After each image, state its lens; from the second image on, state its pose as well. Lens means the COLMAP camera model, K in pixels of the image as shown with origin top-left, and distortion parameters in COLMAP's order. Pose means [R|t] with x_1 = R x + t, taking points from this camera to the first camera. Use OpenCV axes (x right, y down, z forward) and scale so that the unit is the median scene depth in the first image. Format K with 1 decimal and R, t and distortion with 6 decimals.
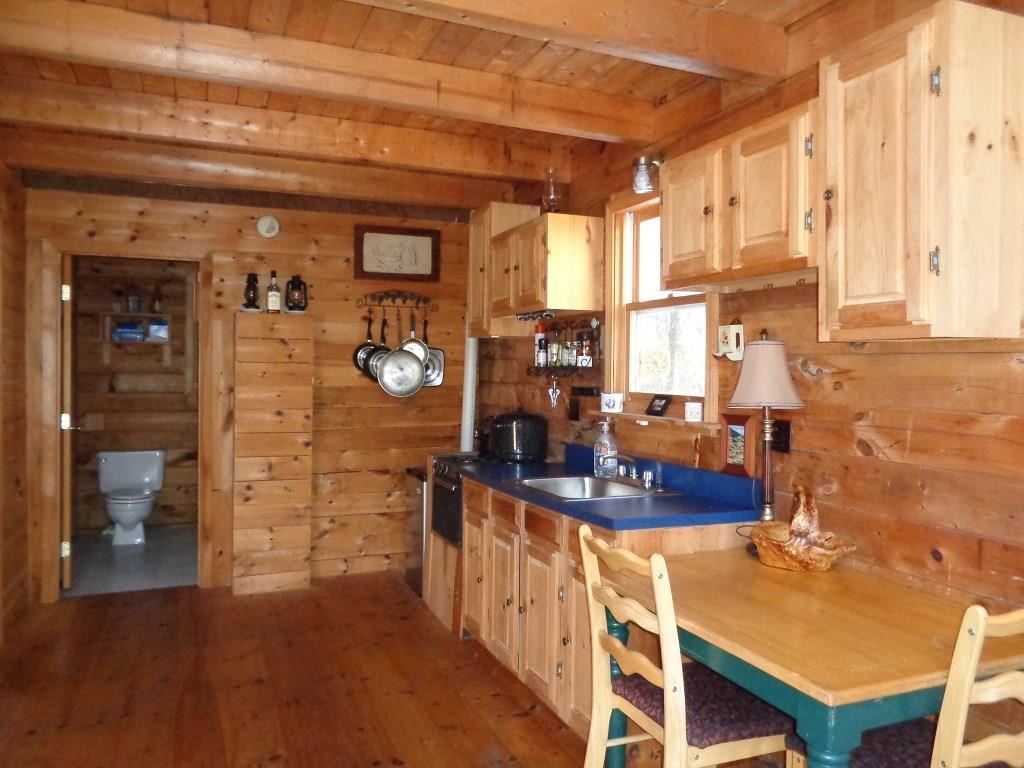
lens RADIAL K [[758.0, 0, 511.9], [0, 758.0, 381.8], [0, 0, 1]] dist [-0.003692, 0.007410]
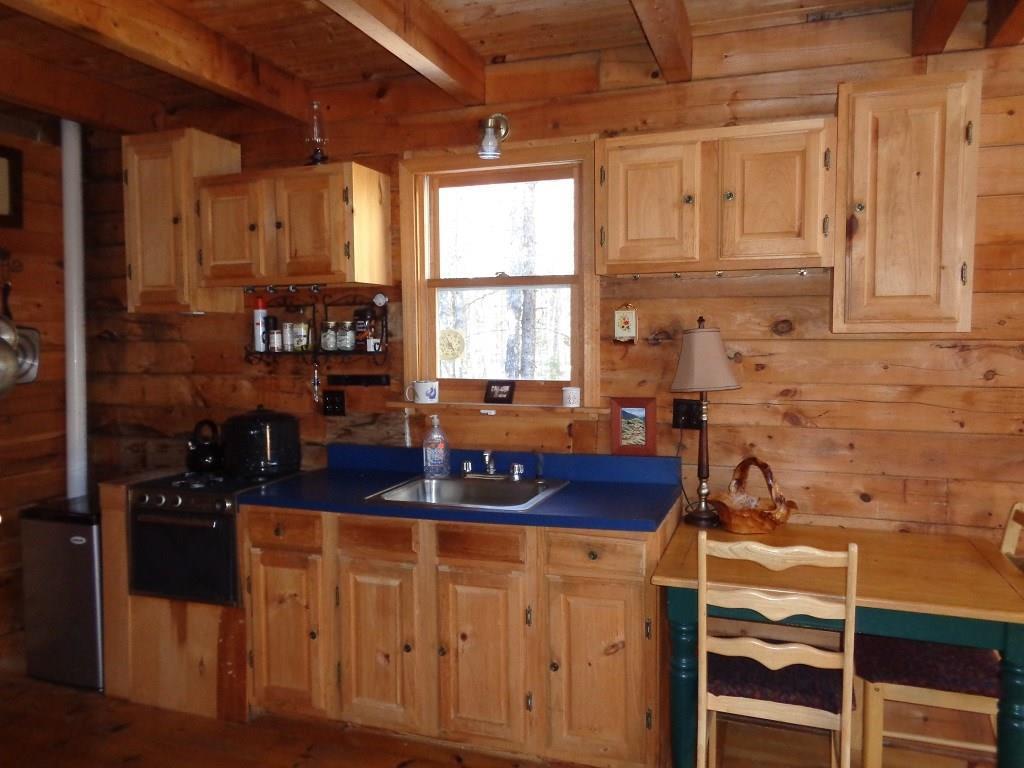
lens RADIAL K [[758.0, 0, 511.9], [0, 758.0, 381.8], [0, 0, 1]] dist [-0.003692, 0.007410]
pose [[0.673965, -0.065265, 0.735875, -0.444424], [0.028775, 0.997653, 0.062127, -0.036060], [-0.738203, -0.020697, 0.674261, 0.328977]]
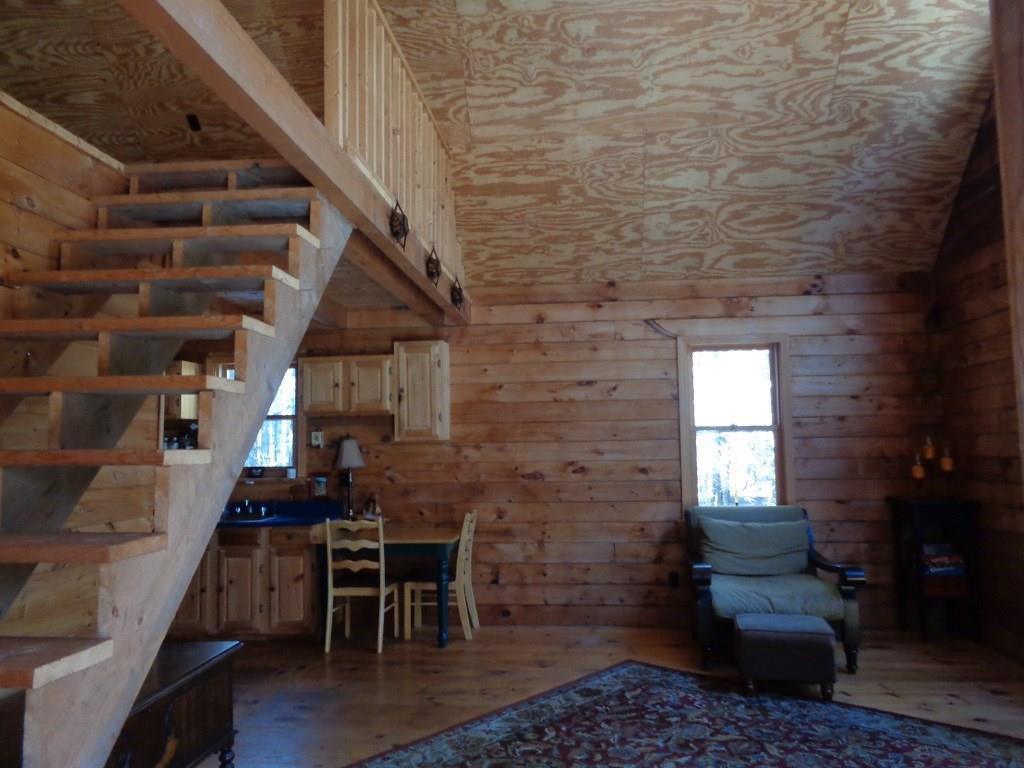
lens RADIAL K [[758.0, 0, 511.9], [0, 758.0, 381.8], [0, 0, 1]] dist [-0.003692, 0.007410]
pose [[0.477034, 0.046878, 0.877634, -1.059325], [0.039463, 0.996427, -0.074674, -0.025031], [-0.877998, 0.070256, 0.473480, -0.413705]]
